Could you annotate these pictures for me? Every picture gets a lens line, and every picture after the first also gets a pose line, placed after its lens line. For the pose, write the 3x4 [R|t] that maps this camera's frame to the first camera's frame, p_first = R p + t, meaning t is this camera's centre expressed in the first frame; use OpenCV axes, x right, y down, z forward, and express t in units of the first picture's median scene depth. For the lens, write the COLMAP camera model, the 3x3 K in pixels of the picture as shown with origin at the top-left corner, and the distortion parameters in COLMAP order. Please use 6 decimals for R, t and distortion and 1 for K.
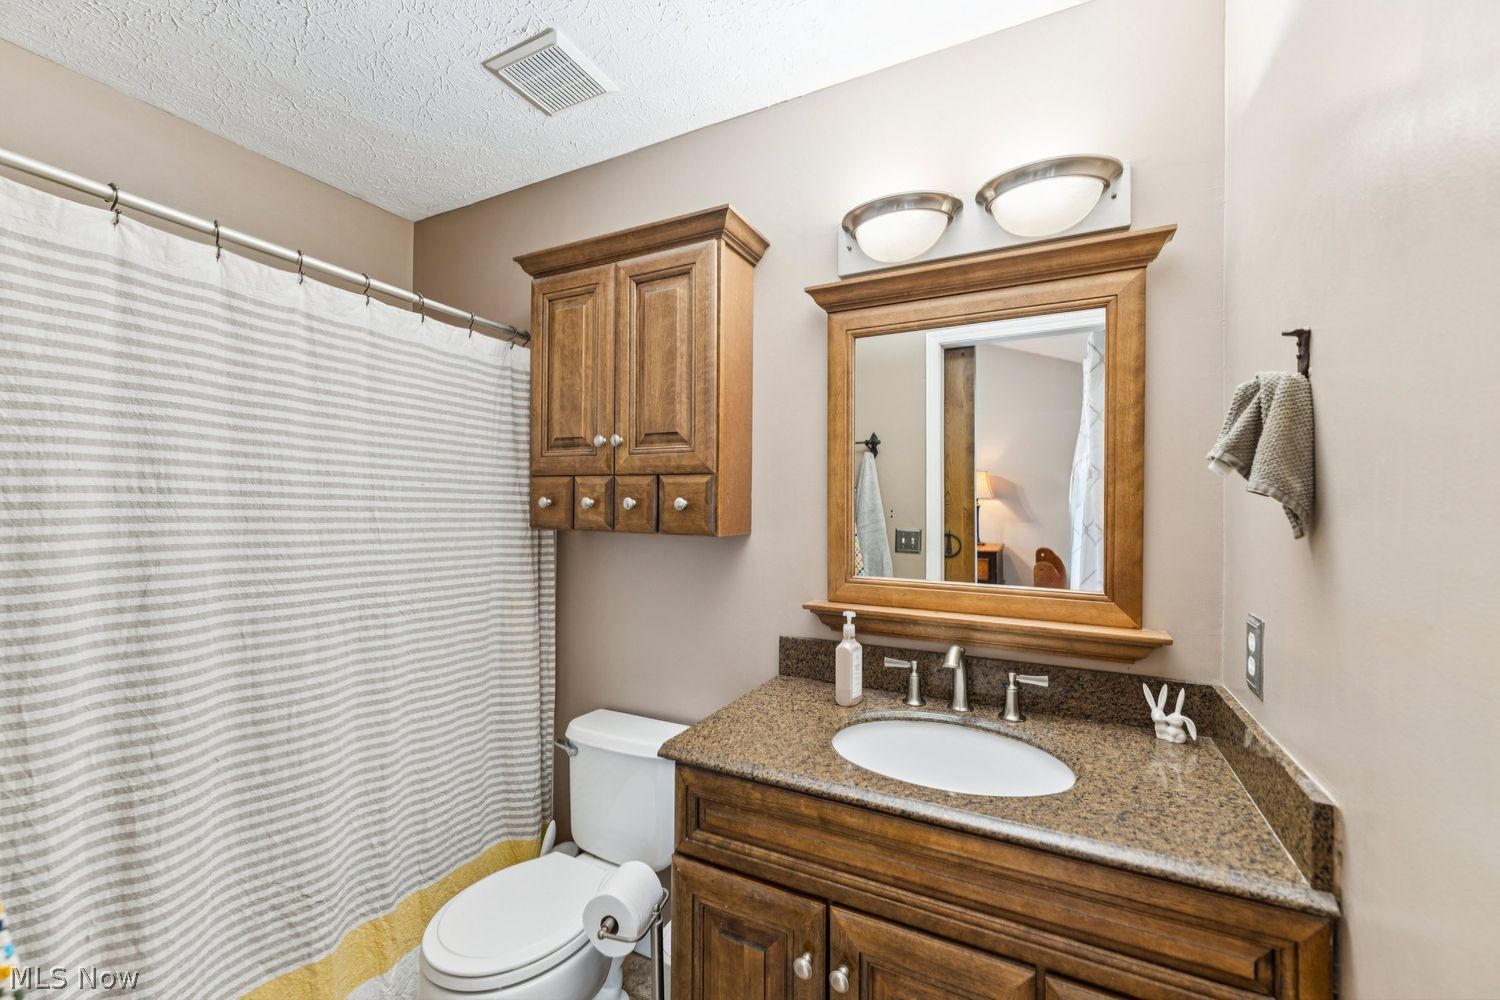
lens RADIAL K [[603.7, 0, 750.6], [0, 603.7, 503.7], [0, 0, 1]] dist [0.001563, -0.000319]
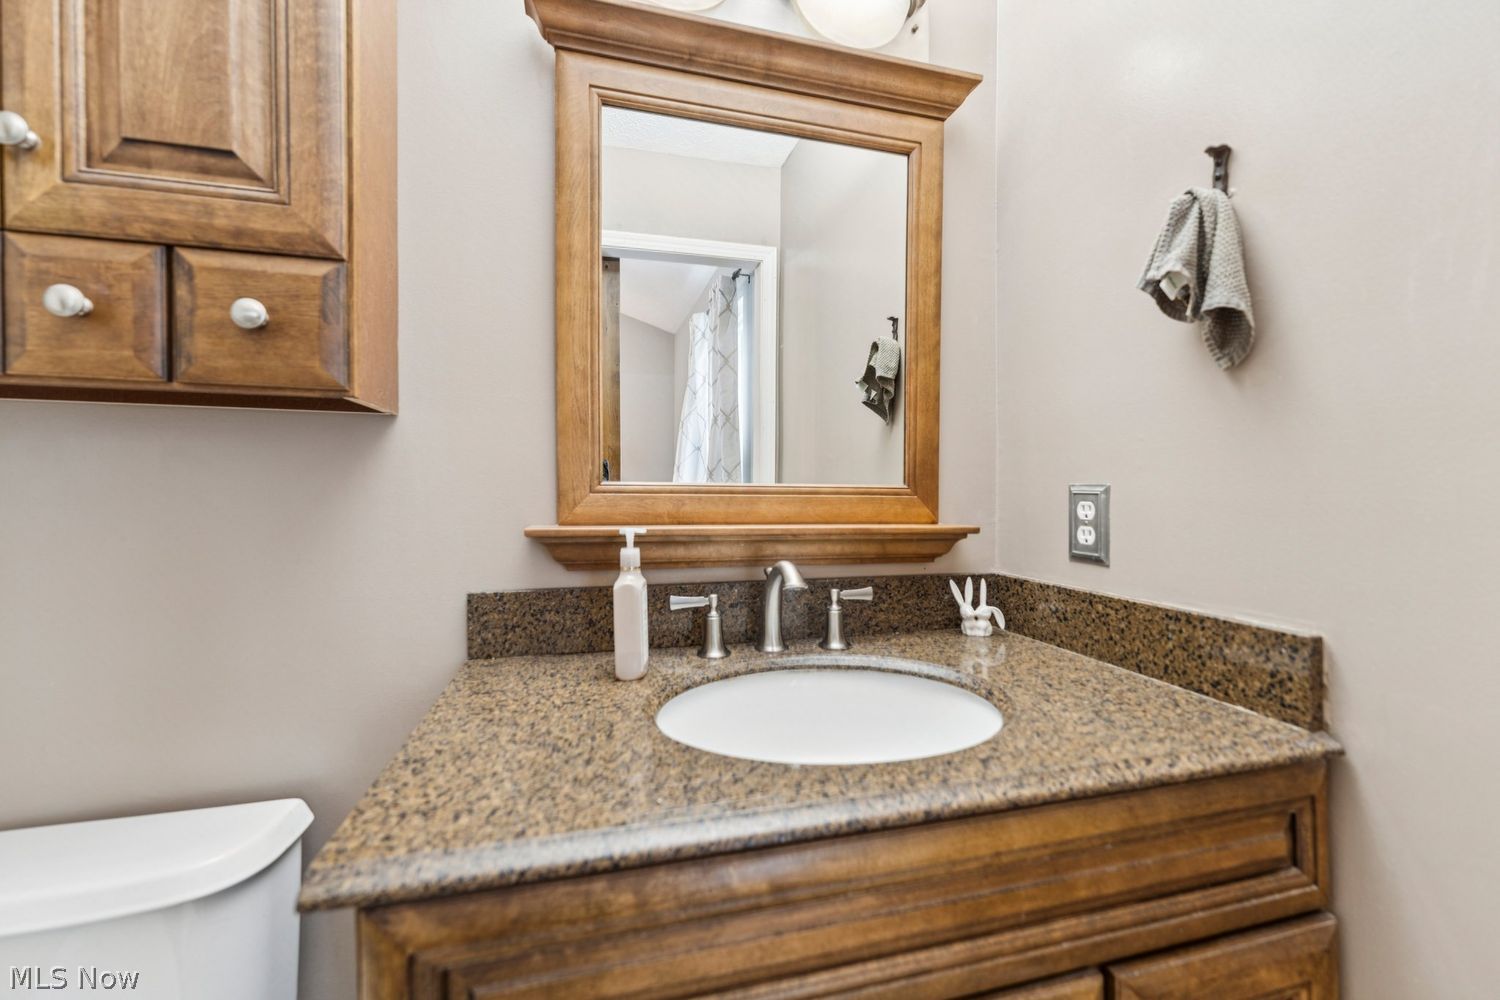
lens RADIAL K [[603.7, 0, 750.6], [0, 603.7, 503.7], [0, 0, 1]] dist [0.001563, -0.000319]
pose [[0.744786, -0.018536, 0.667046, -0.155425], [0.000870, 0.999640, 0.026806, 0.140198], [-0.667303, -0.019385, 0.744534, 0.466413]]
